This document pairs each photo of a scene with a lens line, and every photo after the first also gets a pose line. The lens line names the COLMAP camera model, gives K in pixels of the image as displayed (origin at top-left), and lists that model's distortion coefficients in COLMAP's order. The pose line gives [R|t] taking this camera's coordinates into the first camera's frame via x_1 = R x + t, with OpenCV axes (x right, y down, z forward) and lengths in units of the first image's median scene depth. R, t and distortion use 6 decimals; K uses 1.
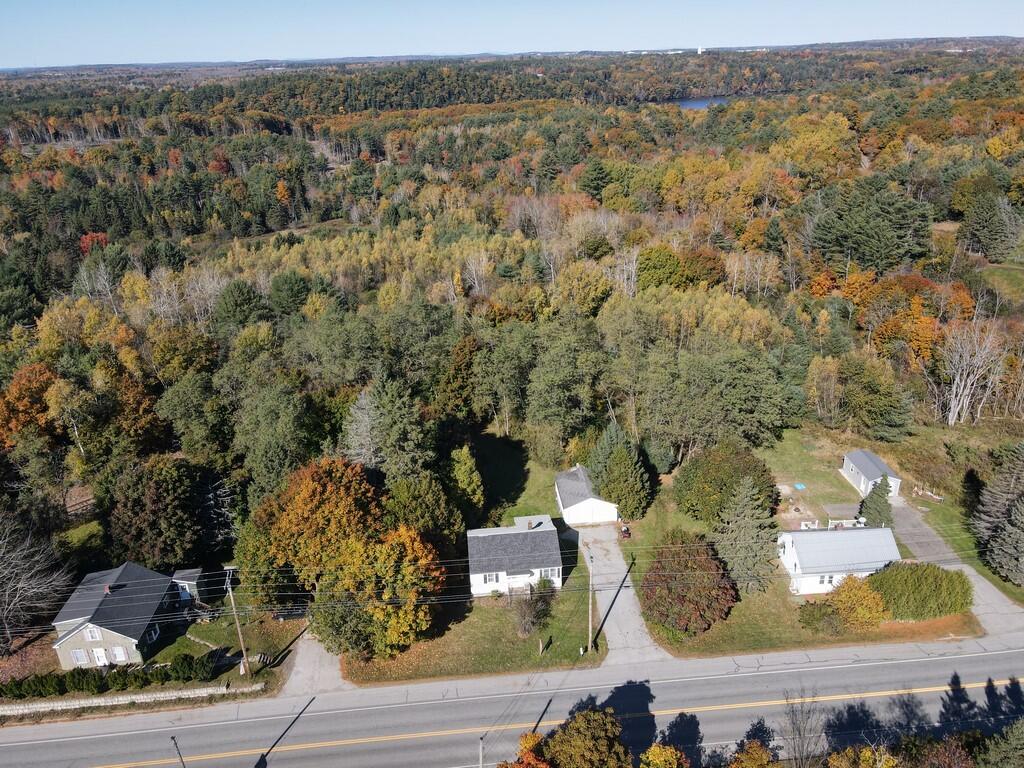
lens RADIAL K [[750.5, 0, 511.0], [0, 750.5, 383.4], [0, 0, 1]] dist [0.009826, 0.009717]
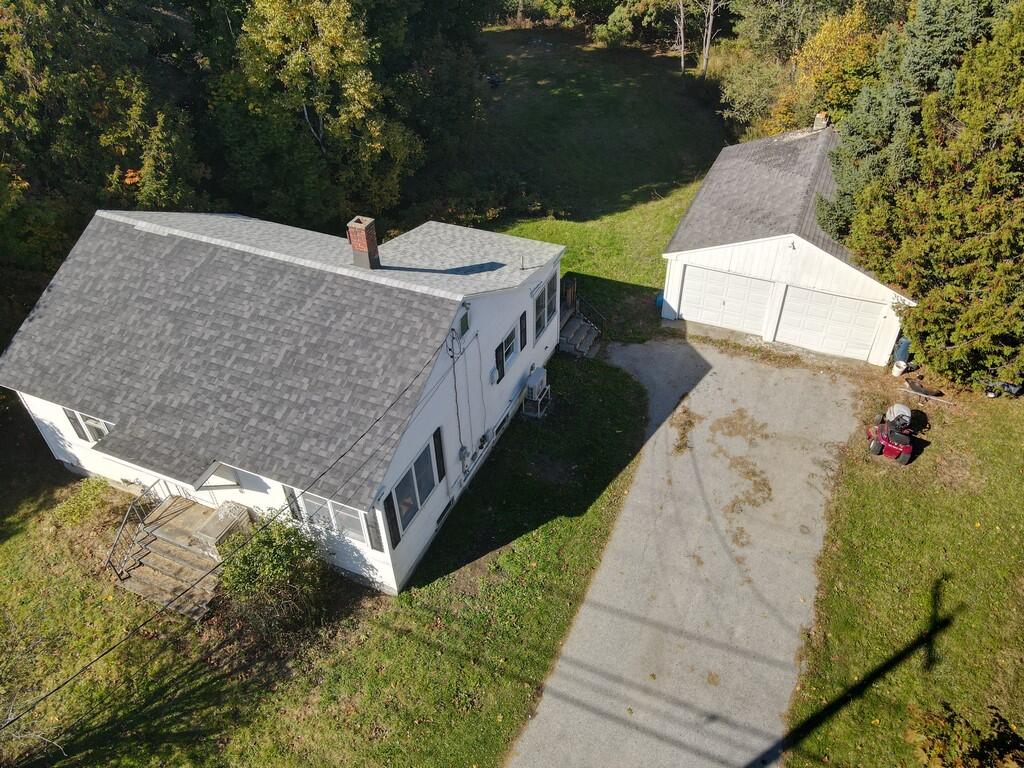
lens RADIAL K [[750.5, 0, 515.3], [0, 750.5, 381.6], [0, 0, 1]] dist [0.009826, 0.009717]
pose [[0.869354, 0.322190, -0.374724, 0.105749], [-0.197671, 0.921664, 0.333858, 0.107725], [0.452935, -0.216168, 0.864940, 0.609656]]
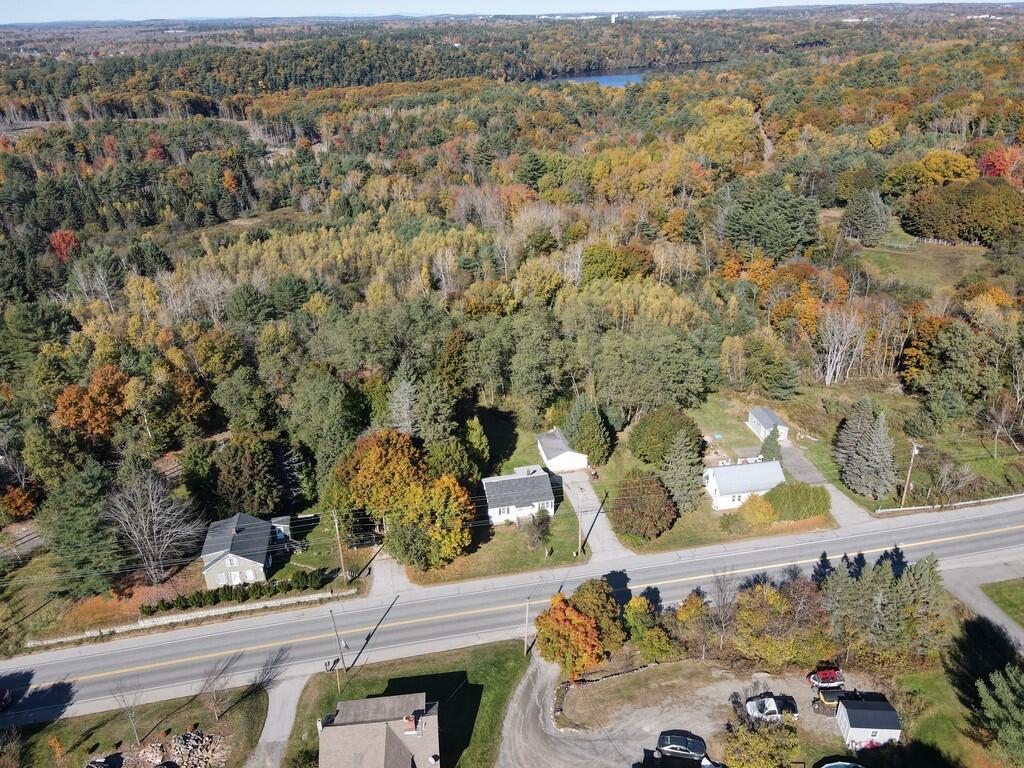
lens RADIAL K [[750.5, 0, 511.3], [0, 750.5, 383.4], [0, 0, 1]] dist [0.009826, 0.009717]
pose [[0.994324, -0.038972, 0.098998, -0.099270], [0.034799, 0.998446, 0.043535, -0.025324], [-0.100540, -0.039843, 0.994135, -0.260833]]
